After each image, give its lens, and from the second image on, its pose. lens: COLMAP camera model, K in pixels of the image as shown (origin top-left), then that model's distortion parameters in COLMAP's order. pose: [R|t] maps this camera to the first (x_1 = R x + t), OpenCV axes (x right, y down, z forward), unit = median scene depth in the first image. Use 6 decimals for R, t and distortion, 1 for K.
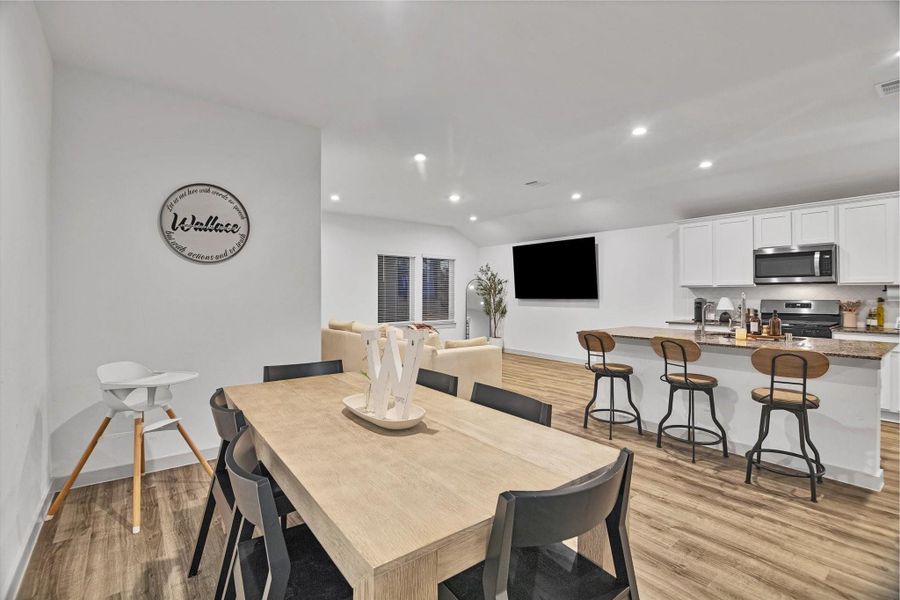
lens RADIAL K [[412.3, 0, 445.4], [0, 412.3, 292.2], [0, 0, 1]] dist [-0.011776, -0.001229]
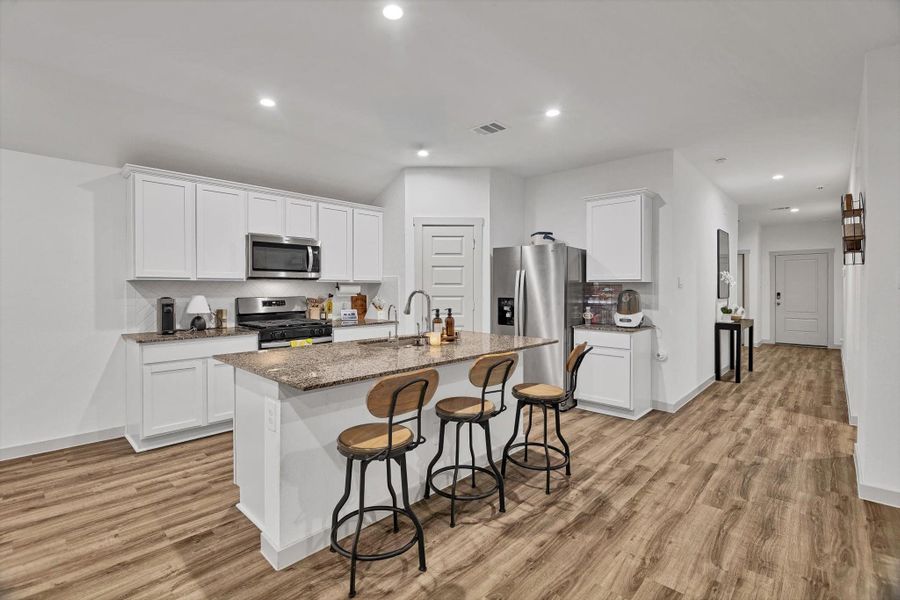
lens RADIAL K [[412.3, 0, 445.4], [0, 412.3, 292.2], [0, 0, 1]] dist [-0.011776, -0.001229]
pose [[-0.151545, -0.009265, 0.988407, -0.060439], [-0.005433, 0.999949, 0.008540, -0.001098], [-0.988435, -0.004076, -0.151588, 0.539611]]
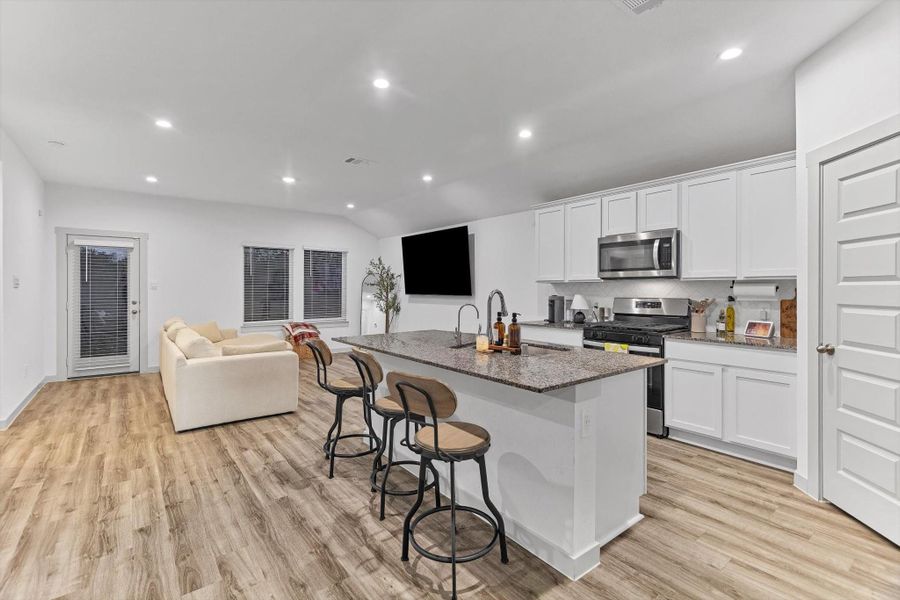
lens RADIAL K [[410.9, 0, 445.7], [0, 410.9, 290.2], [0, 0, 1]] dist [0.011197, -0.000701]
pose [[0.999998, 0.000284, -0.001957, 0.318475], [-0.000267, 0.999963, 0.008591, -0.002856], [0.001959, -0.008590, 0.999961, 0.112239]]
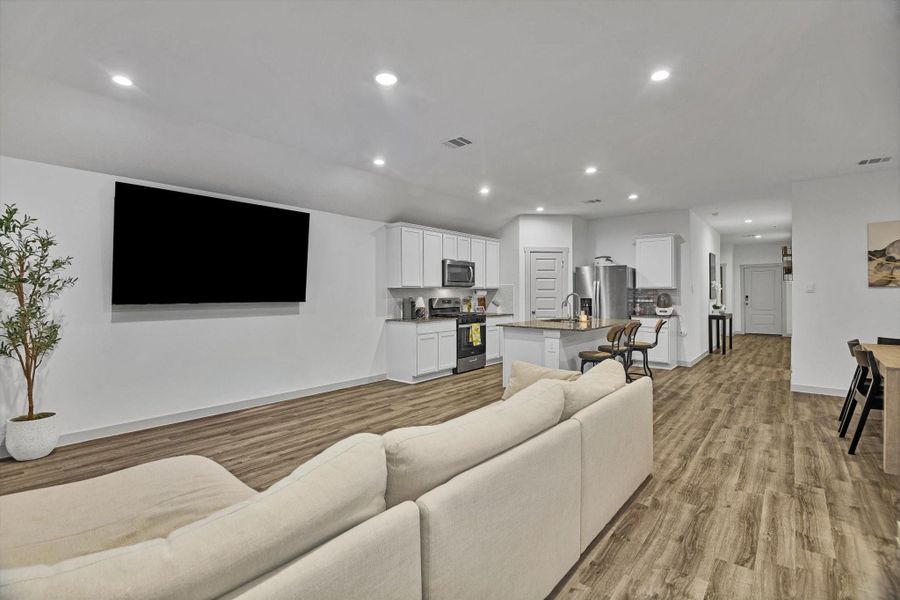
lens RADIAL K [[412.3, 0, 445.4], [0, 412.3, 292.2], [0, 0, 1]] dist [-0.011776, -0.001229]
pose [[-0.207209, 0.001504, 0.978295, -0.380953], [-0.004623, 0.999986, -0.002517, 0.001497], [-0.978286, -0.005044, -0.207200, 0.919102]]
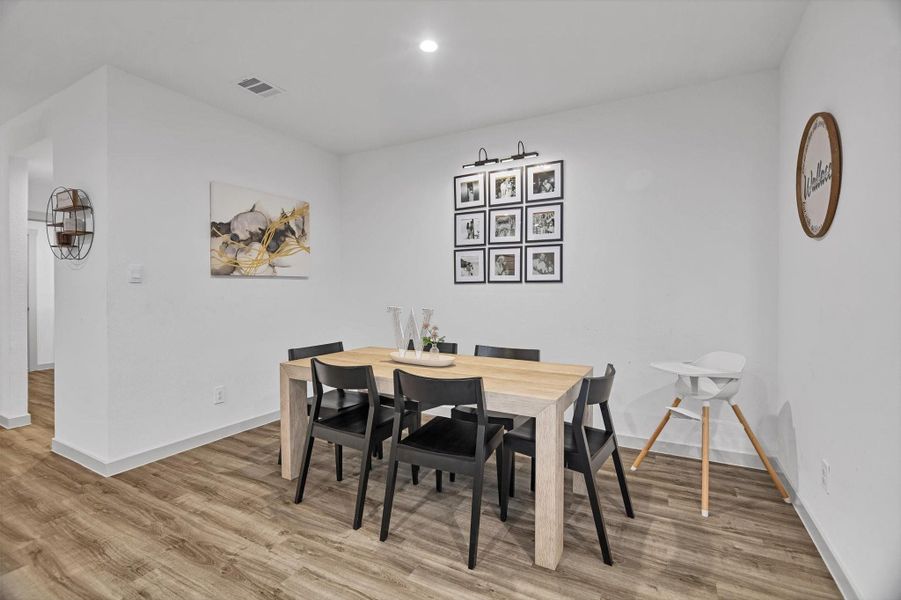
lens RADIAL K [[409.3, 0, 445.7], [0, 409.3, 291.8], [0, 0, 1]] dist [-0.004780, -0.005686]
pose [[-0.916988, 0.002663, -0.398905, 0.094618], [0.001469, 0.999993, 0.003300, 0.005245], [0.398912, 0.002440, -0.916986, 0.603539]]
